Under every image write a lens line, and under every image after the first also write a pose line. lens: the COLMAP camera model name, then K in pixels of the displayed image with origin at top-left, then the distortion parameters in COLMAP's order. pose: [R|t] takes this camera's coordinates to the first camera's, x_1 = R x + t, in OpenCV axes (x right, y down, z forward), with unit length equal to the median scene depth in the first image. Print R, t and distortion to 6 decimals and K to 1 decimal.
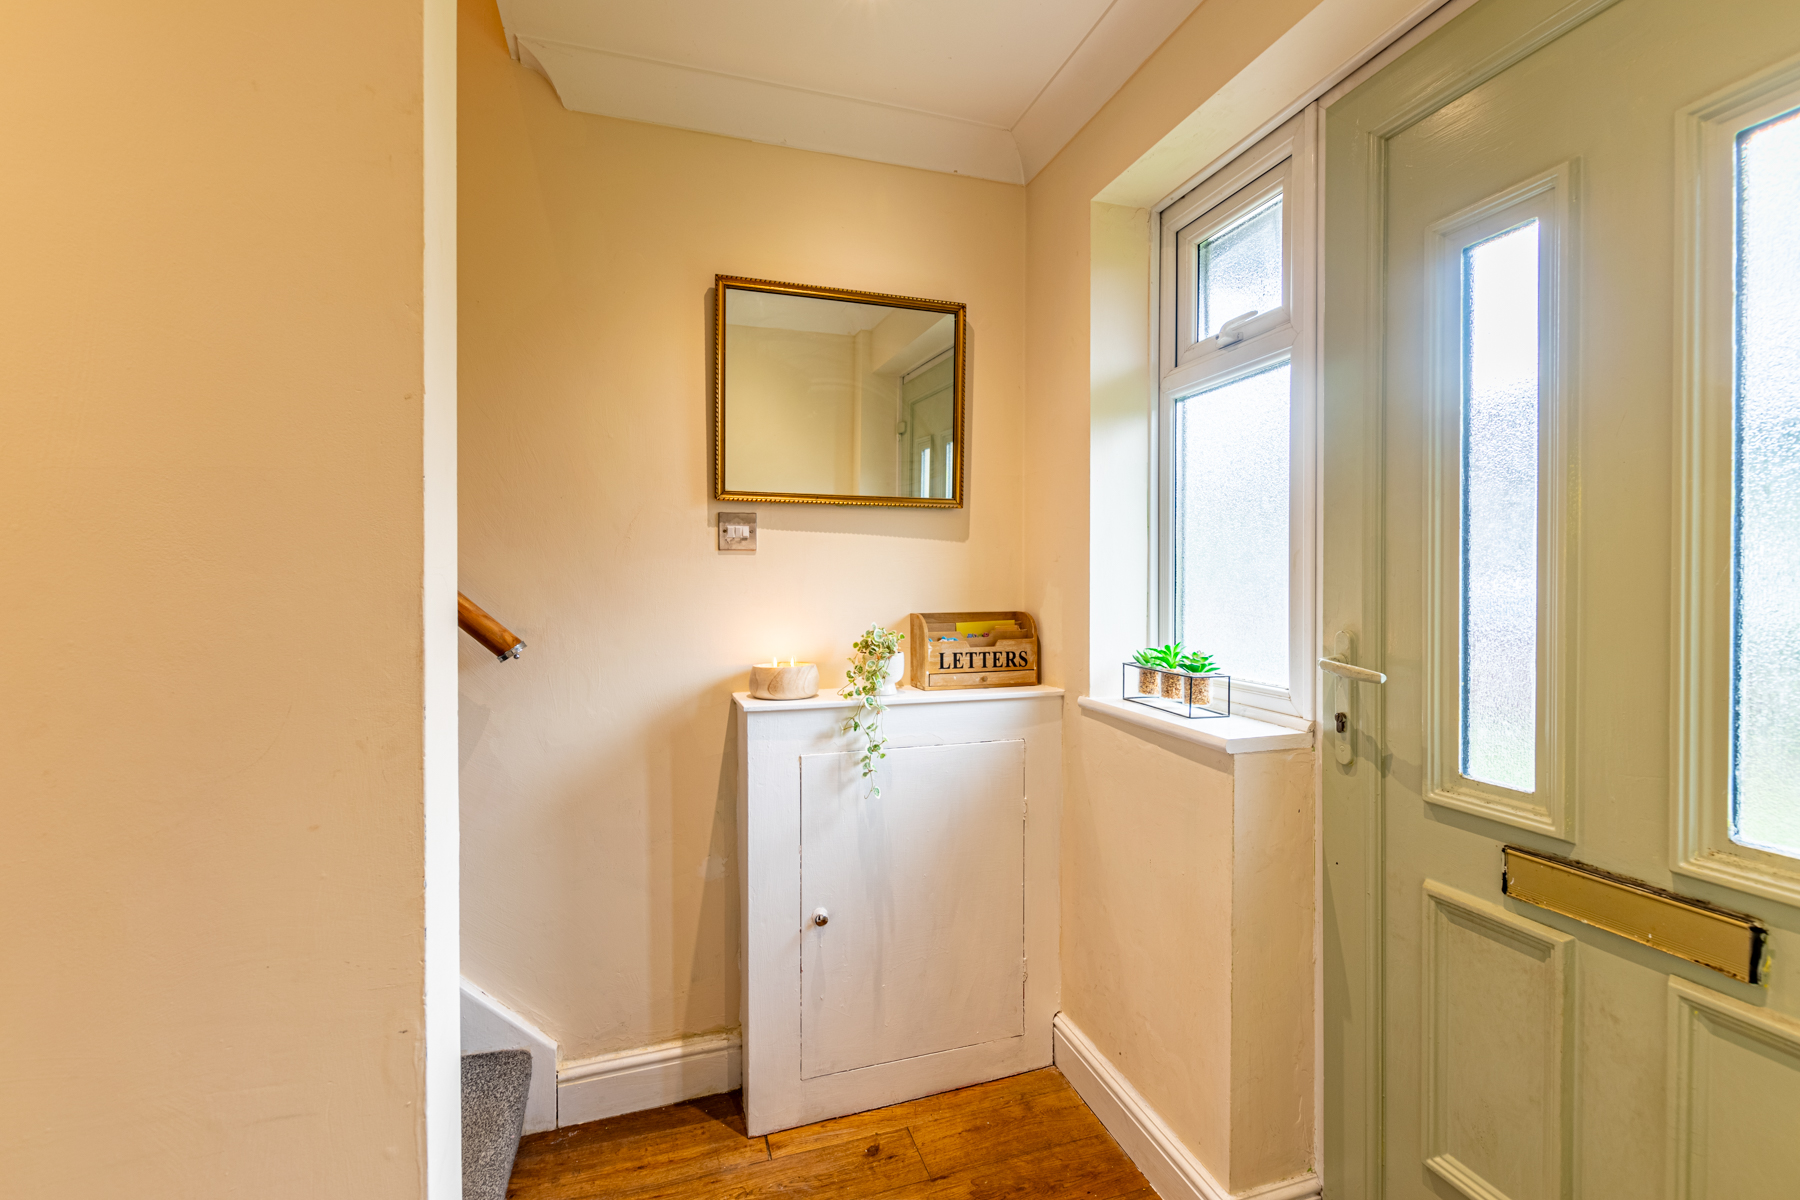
lens RADIAL K [[784.0, 0, 904.5], [0, 784.0, 589.6], [0, 0, 1]] dist [0.002678, -0.000970]
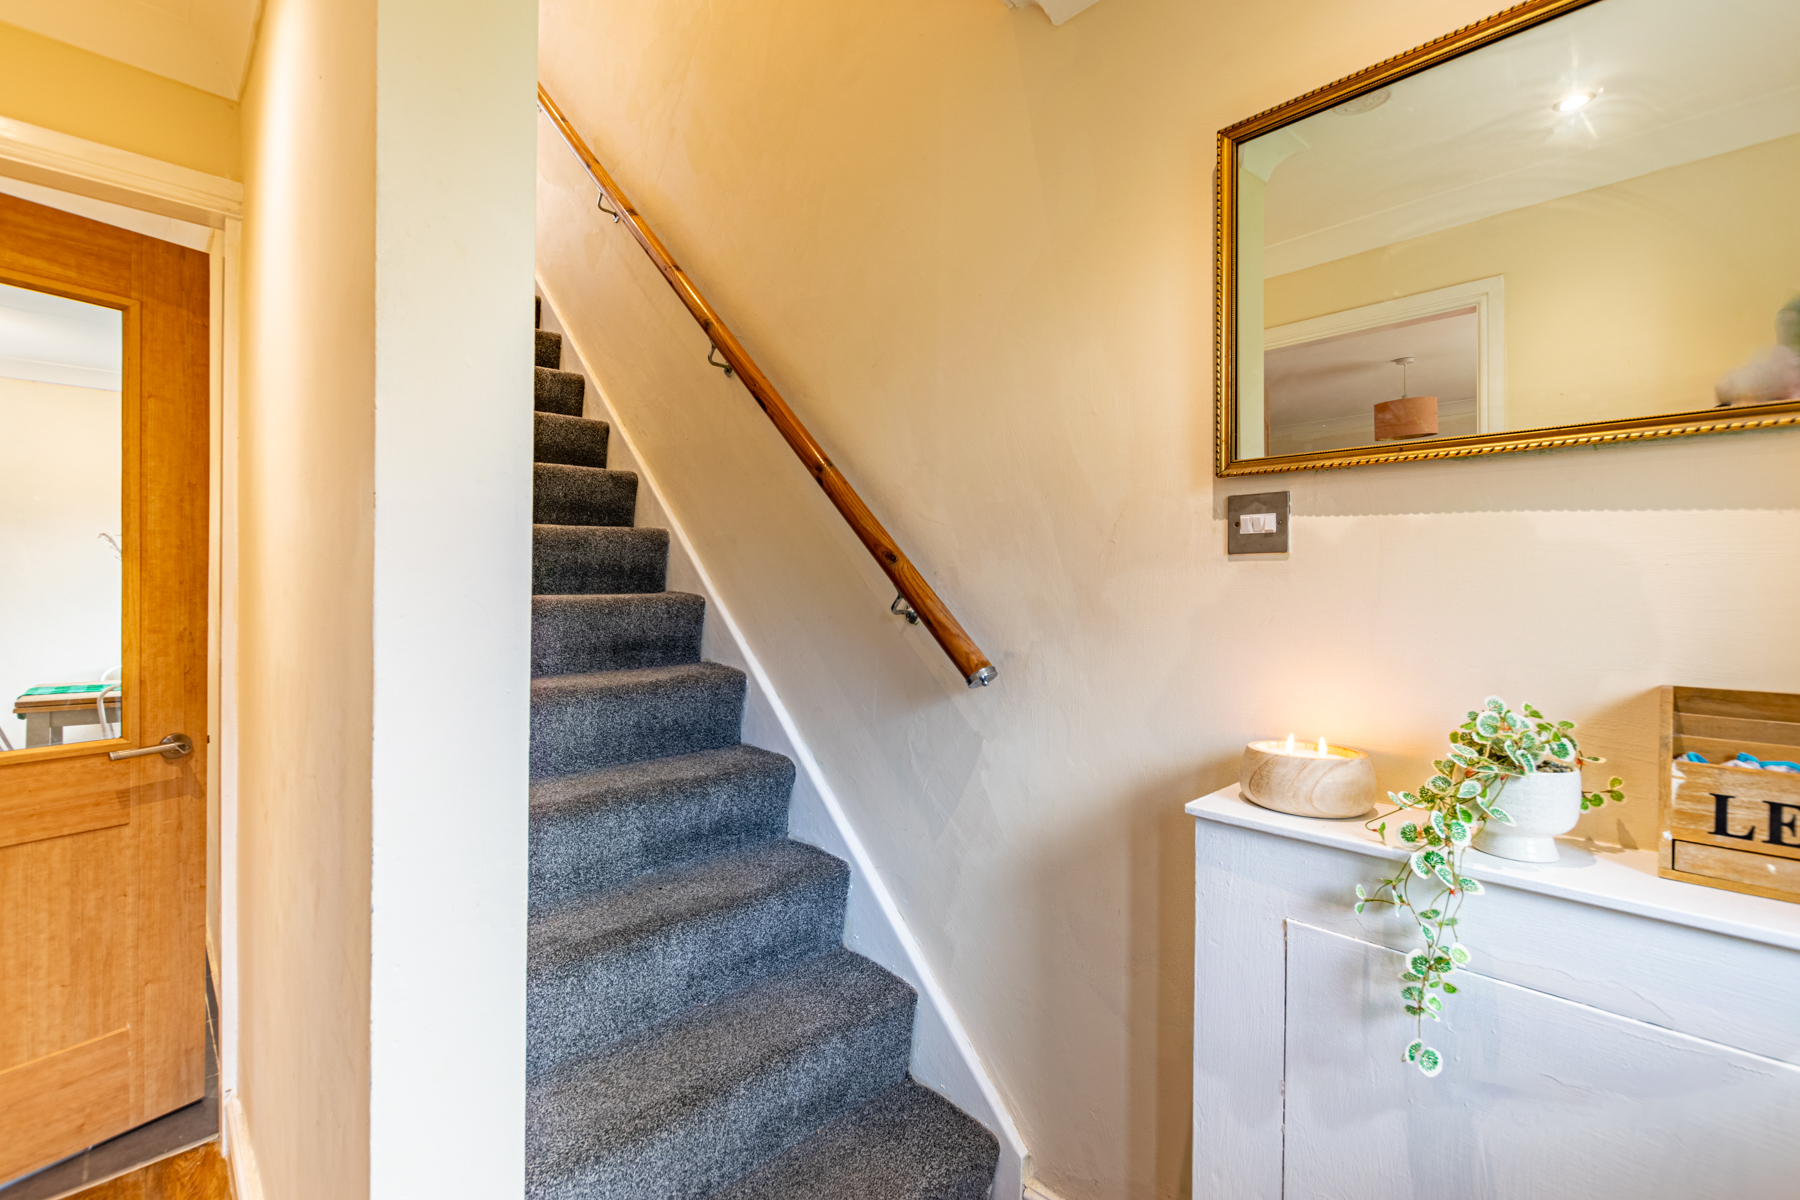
lens RADIAL K [[784.0, 0, 901.8], [0, 784.0, 589.5], [0, 0, 1]] dist [0.002678, -0.000970]
pose [[0.449170, 0.008598, -0.893405, 0.231156], [-0.022470, 0.999746, -0.001675, -0.014279], [0.893163, 0.020827, 0.449250, 0.483456]]
